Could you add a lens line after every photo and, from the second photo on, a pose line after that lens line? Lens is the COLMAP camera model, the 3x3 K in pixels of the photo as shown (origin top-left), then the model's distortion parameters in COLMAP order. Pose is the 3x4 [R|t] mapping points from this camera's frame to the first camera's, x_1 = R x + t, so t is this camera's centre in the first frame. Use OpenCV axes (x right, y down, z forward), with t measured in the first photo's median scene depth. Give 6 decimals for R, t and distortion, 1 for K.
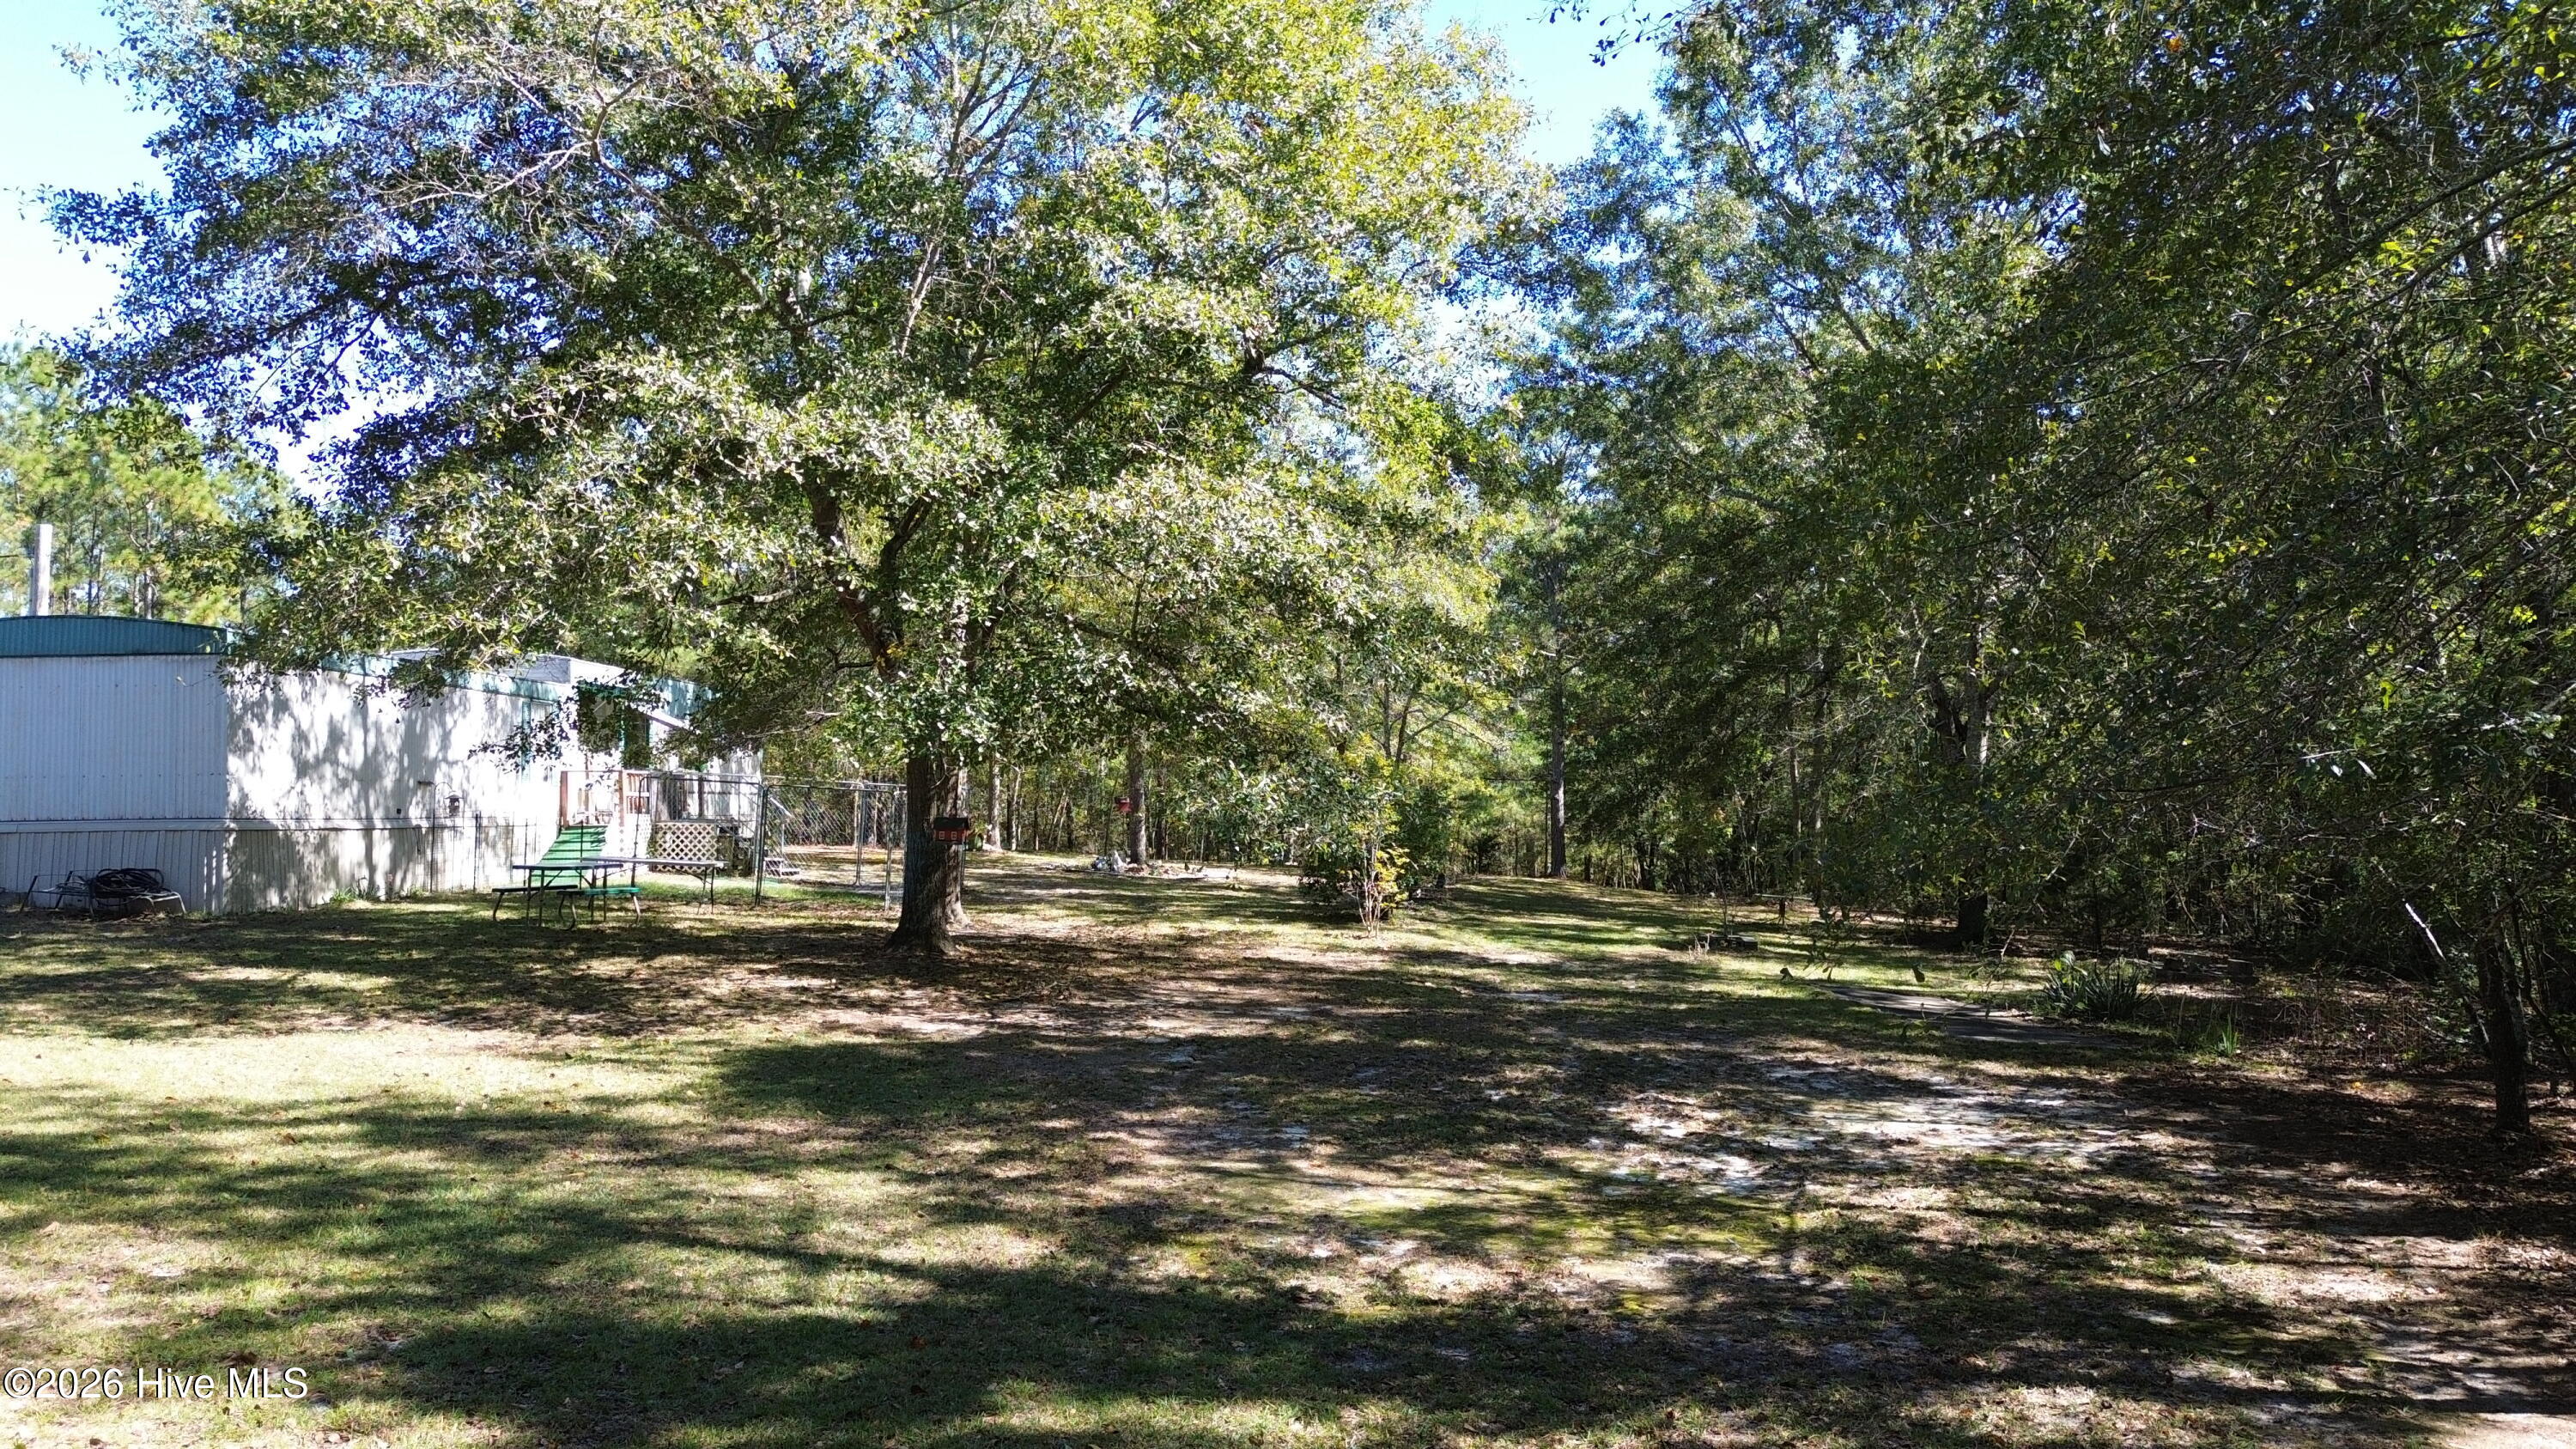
lens RADIAL K [[1811.7, 0, 1288.2], [0, 1811.7, 716.8], [0, 0, 1]] dist [0.078028, -0.069858]
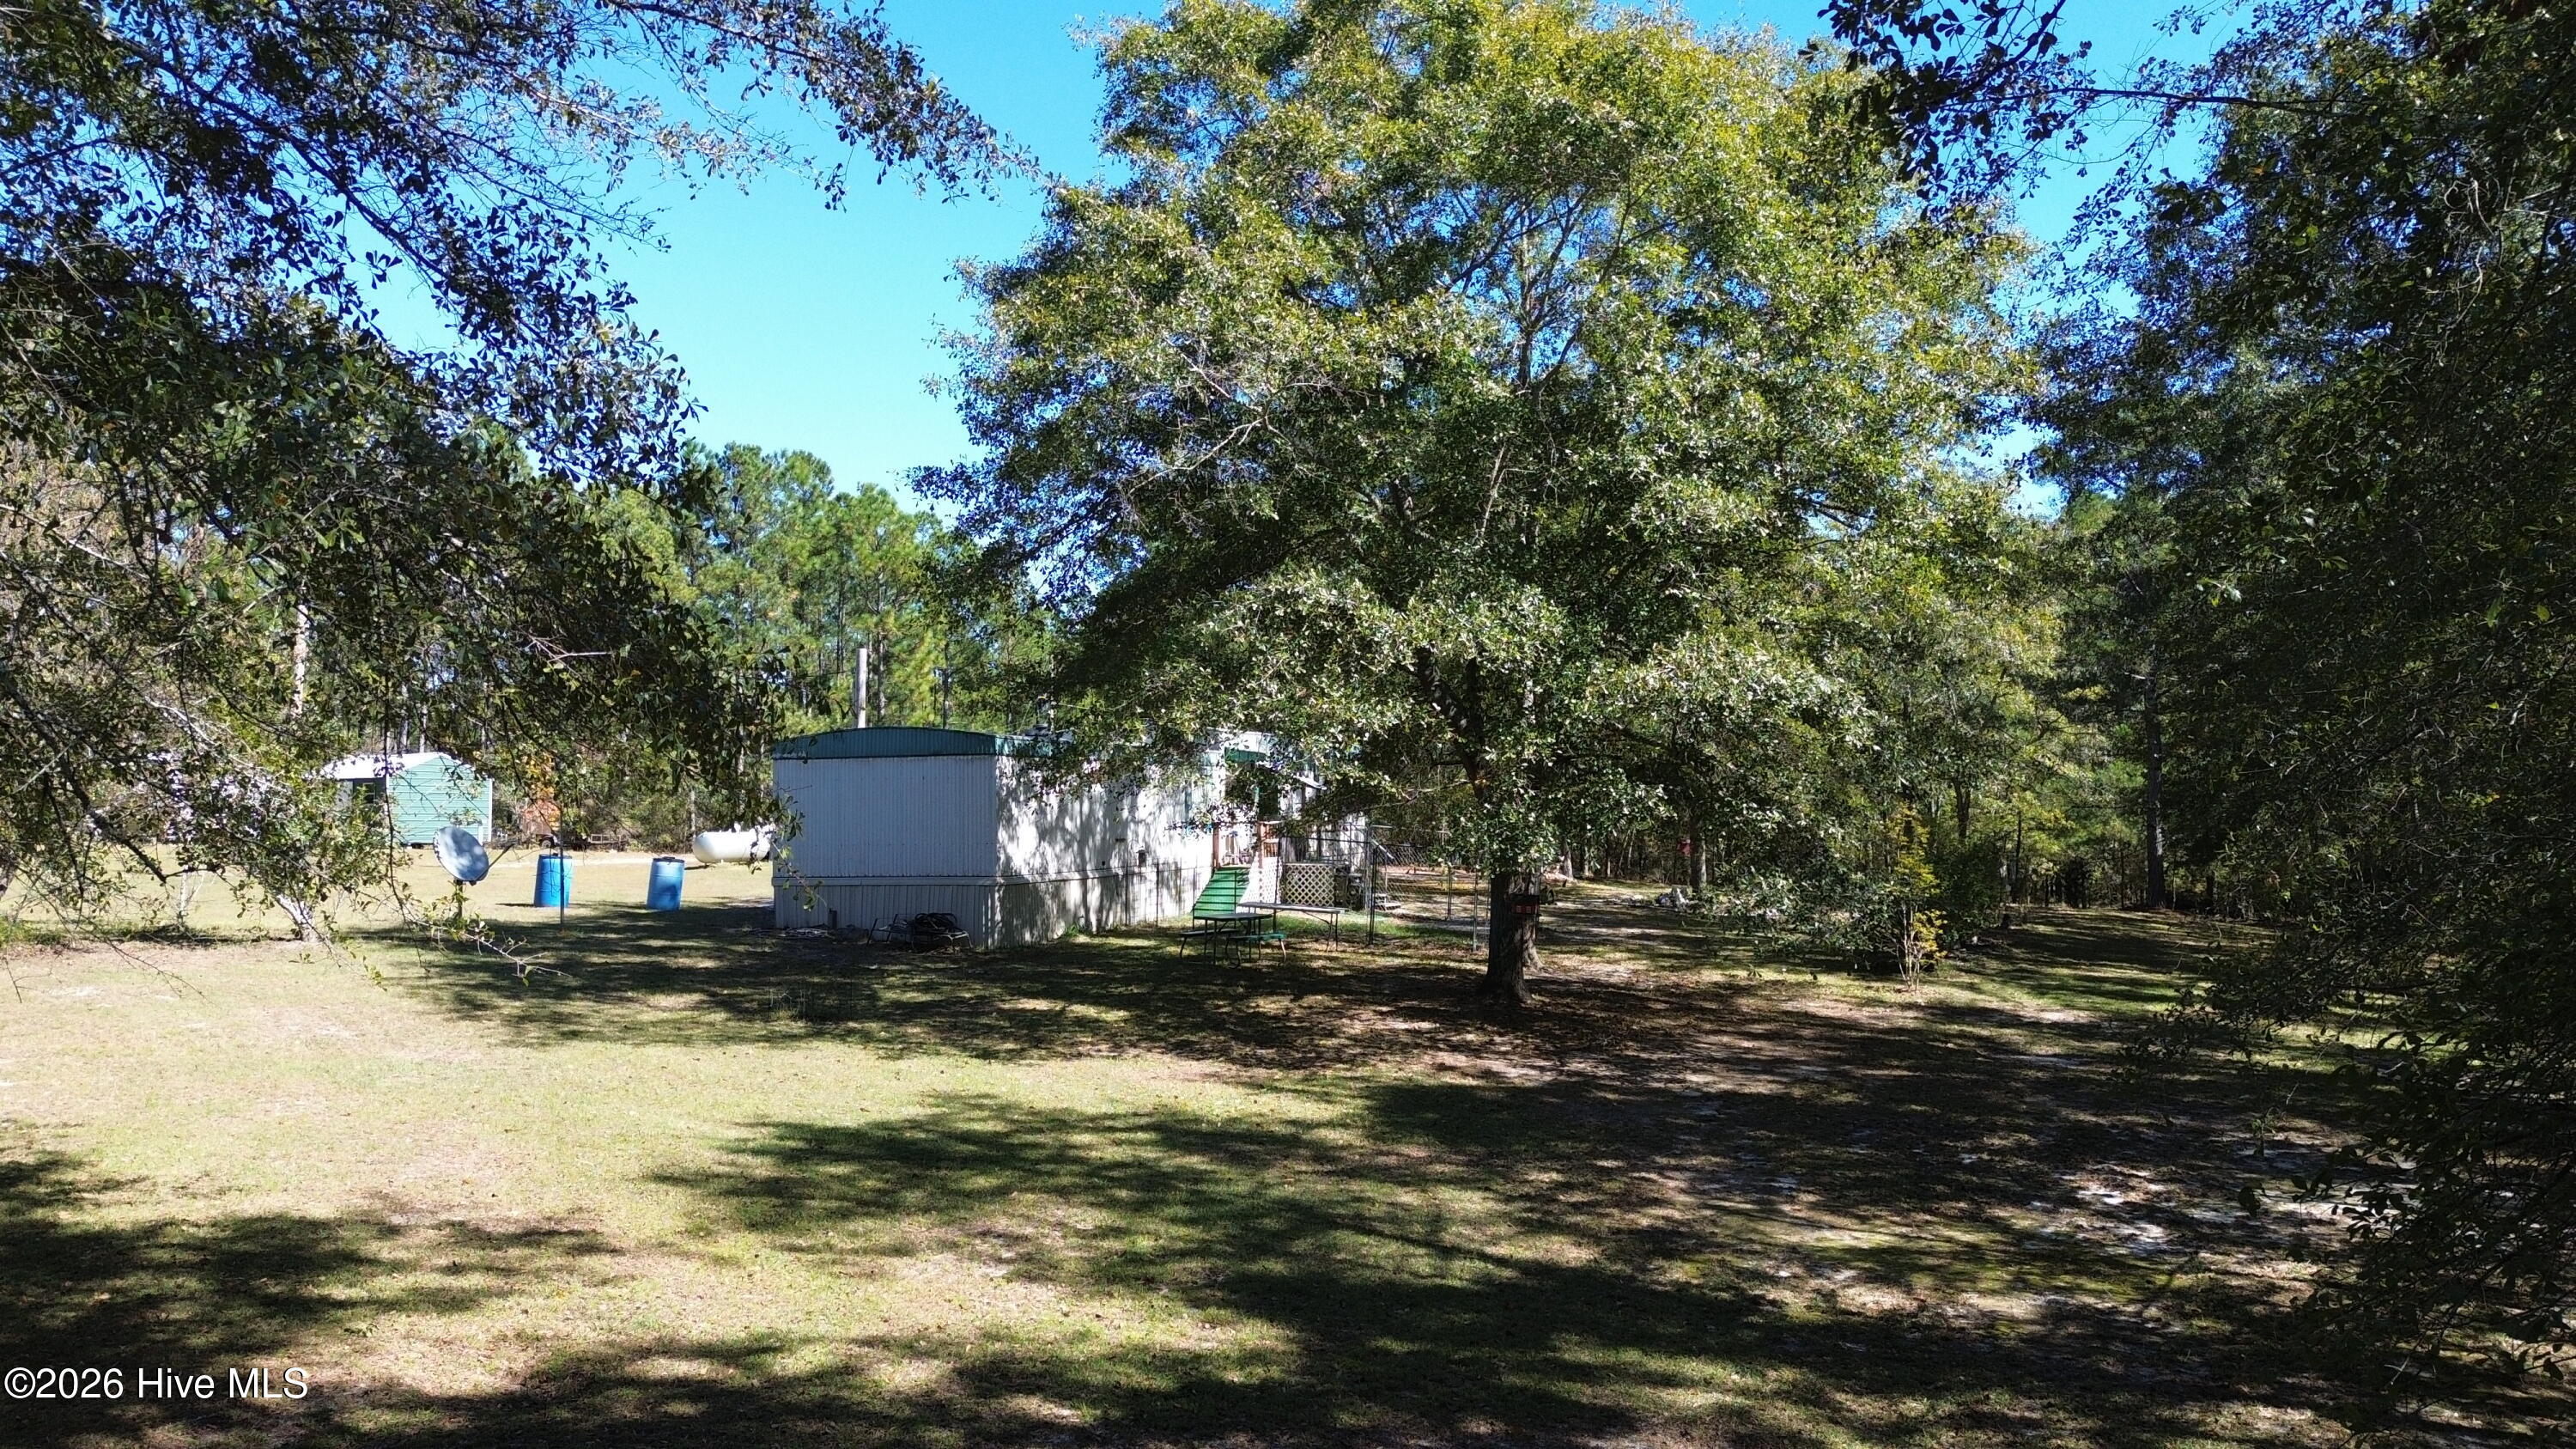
lens RADIAL K [[1811.7, 0, 1290.2], [0, 1811.7, 720.3], [0, 0, 1]] dist [0.078028, -0.069858]
pose [[0.950779, -0.014810, -0.309516, 0.062666], [0.016967, 0.999847, 0.004276, -0.097904], [0.309405, -0.009317, 0.950885, -0.309265]]
